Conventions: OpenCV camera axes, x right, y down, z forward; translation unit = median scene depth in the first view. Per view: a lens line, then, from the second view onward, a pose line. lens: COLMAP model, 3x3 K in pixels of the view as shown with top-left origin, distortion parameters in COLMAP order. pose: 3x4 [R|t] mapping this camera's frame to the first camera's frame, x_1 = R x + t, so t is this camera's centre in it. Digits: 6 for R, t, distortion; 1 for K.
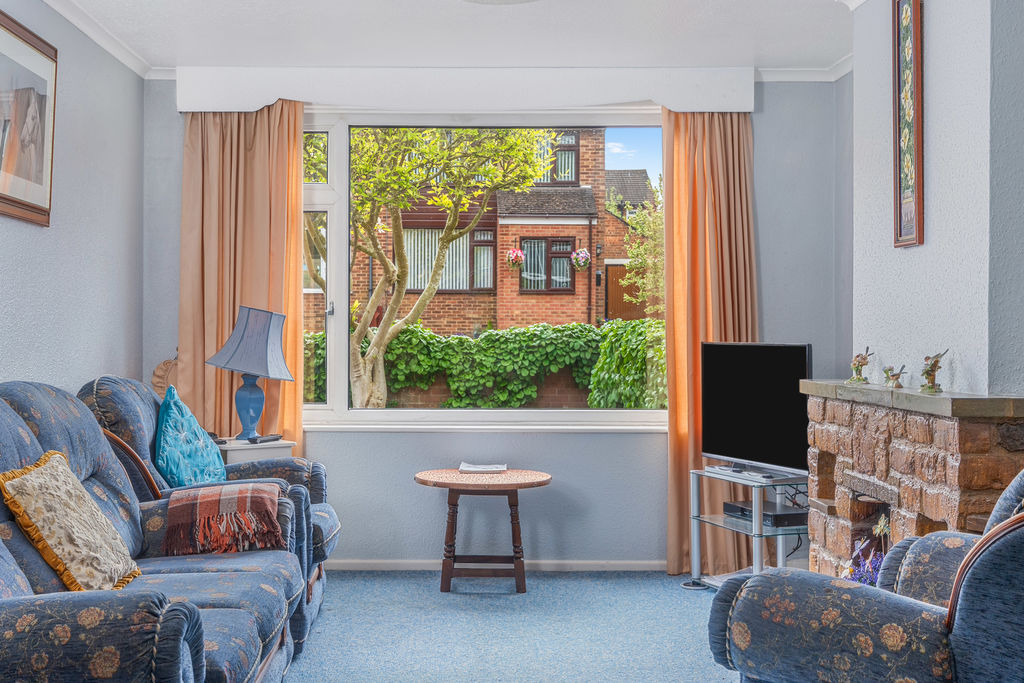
lens RADIAL K [[1463.5, 0, 431.8], [0, 1463.5, 302.9], [0, 0, 1]] dist [0.023799, -0.050260]
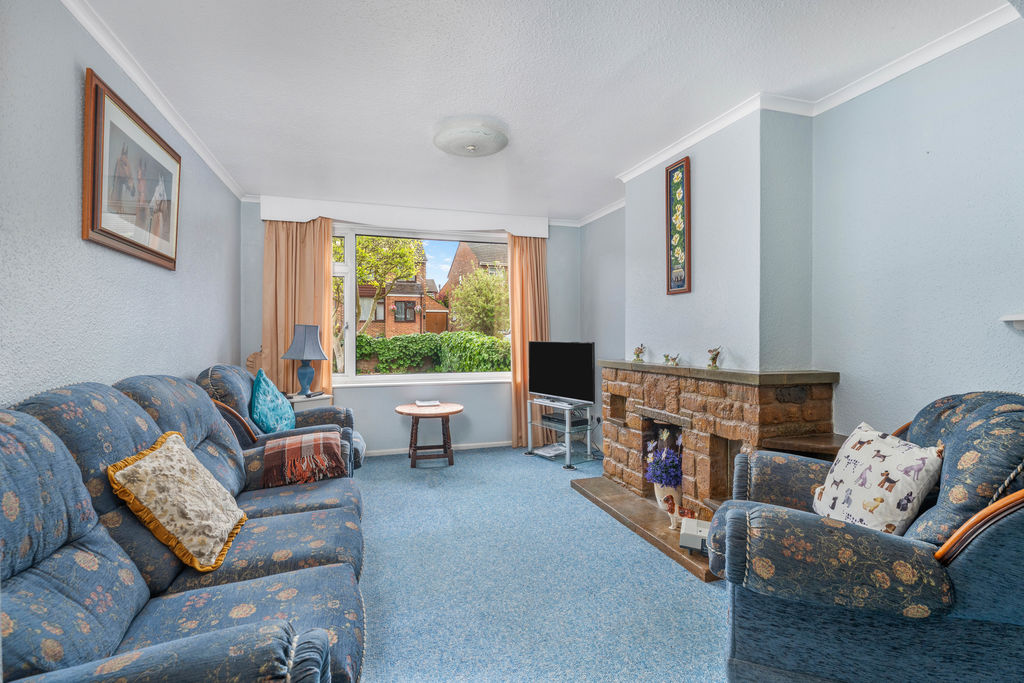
lens RADIAL K [[482.8, 0, 510.6], [0, 482.8, 334.5], [0, 0, 1]] dist [-0.001720, -0.000632]
pose [[0.947961, -0.001796, 0.318380, -0.084802], [-0.003729, 0.999853, 0.016742, 0.005597], [-0.318364, -0.017058, 0.947815, 0.390636]]
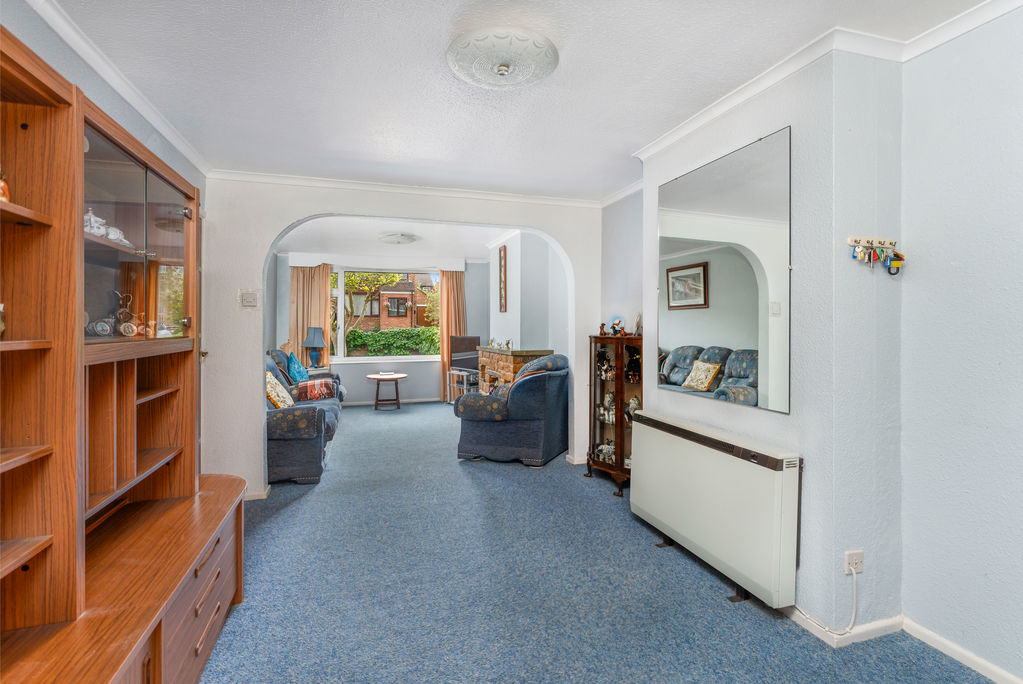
lens RADIAL K [[501.6, 0, 523.5], [0, 501.6, 315.5], [0, 0, 1]] dist [-0.015163, 0.000164]
pose [[0.945136, -0.000102, 0.326678, -0.055240], [0.001001, 0.999996, -0.002584, -0.022926], [-0.326676, 0.002769, 0.945132, -0.255368]]
